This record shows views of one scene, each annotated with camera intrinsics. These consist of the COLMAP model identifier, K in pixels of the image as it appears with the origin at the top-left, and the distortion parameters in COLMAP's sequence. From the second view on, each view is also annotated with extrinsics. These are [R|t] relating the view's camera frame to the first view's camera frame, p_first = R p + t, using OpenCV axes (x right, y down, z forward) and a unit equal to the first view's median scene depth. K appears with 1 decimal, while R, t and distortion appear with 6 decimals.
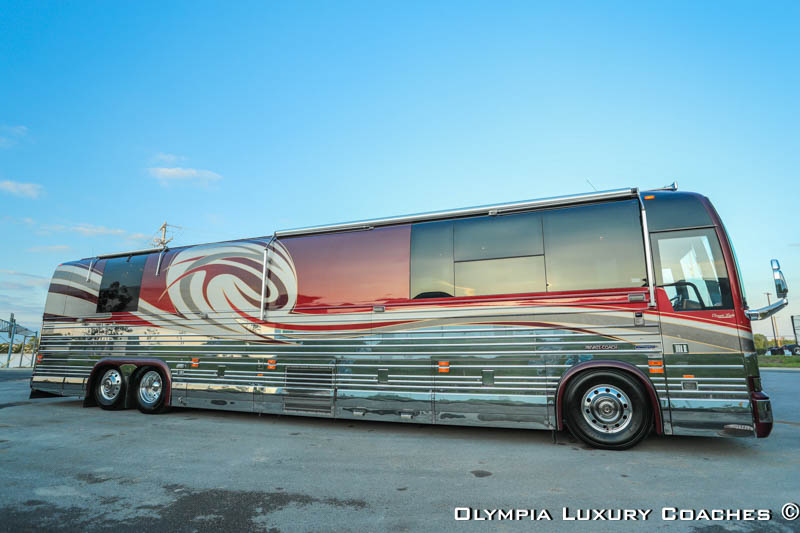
lens RADIAL K [[426.4, 0, 406.5], [0, 426.4, 261.3], [0, 0, 1]] dist [-0.046249, 0.012132]
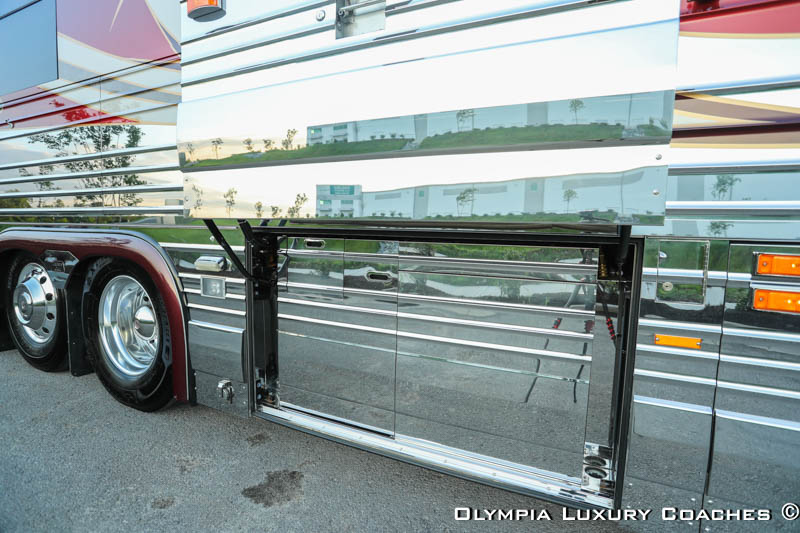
lens RADIAL K [[390.3, 0, 400.6], [0, 390.3, 269.7], [0, 0, 1]] dist [-0.052849, 0.017415]
pose [[0.996998, 0.037709, -0.067620, -0.447702], [-0.016588, 0.957131, 0.289181, 0.202303], [0.075626, -0.287191, 0.954883, 0.863003]]
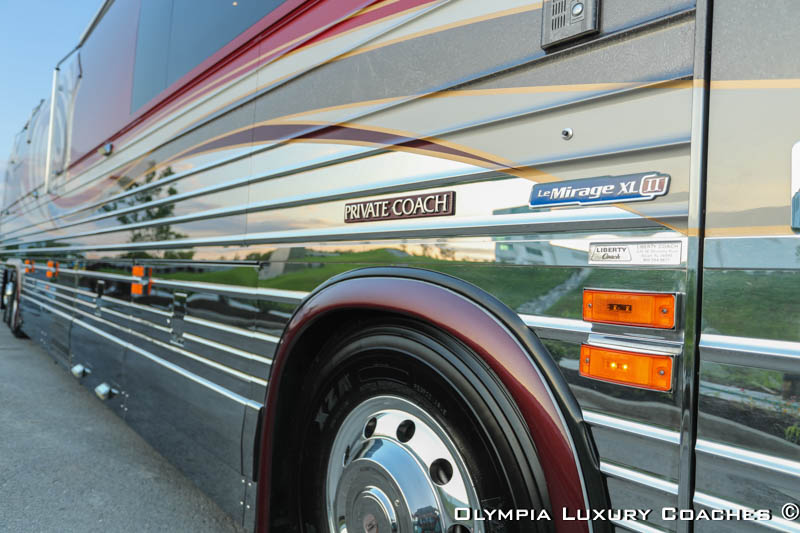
lens RADIAL K [[549.2, 0, 395.8], [0, 549.2, 260.3], [0, 0, 1]] dist [-0.041031, 0.045722]
pose [[0.873686, 0.031828, -0.485447, 0.442728], [0.046262, 0.987900, 0.148032, 0.144643], [0.484285, -0.151791, 0.861642, 0.594844]]
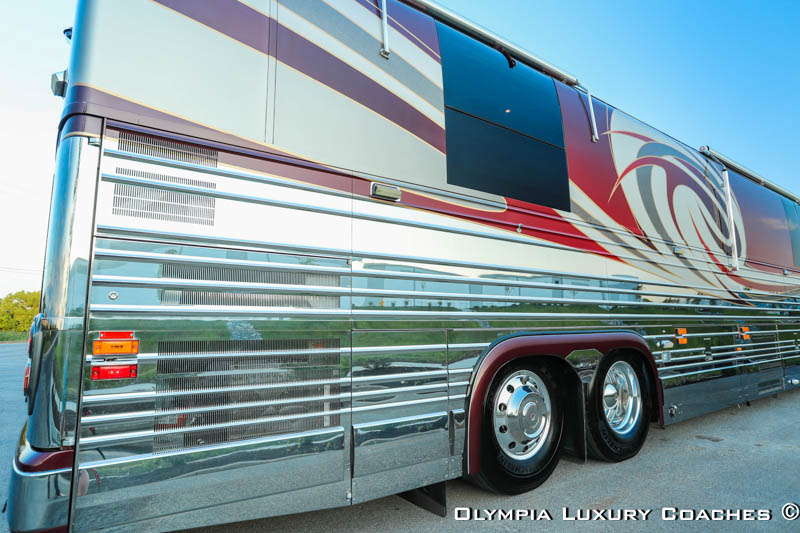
lens RADIAL K [[460.0, 0, 400.9], [0, 460.0, 266.7], [0, 0, 1]] dist [-0.048095, 0.026050]
pose [[0.548474, 0.107530, 0.829225, -1.286683], [-0.162802, 0.986451, -0.020236, 0.242706], [-0.820166, -0.123900, 0.558549, 1.065464]]
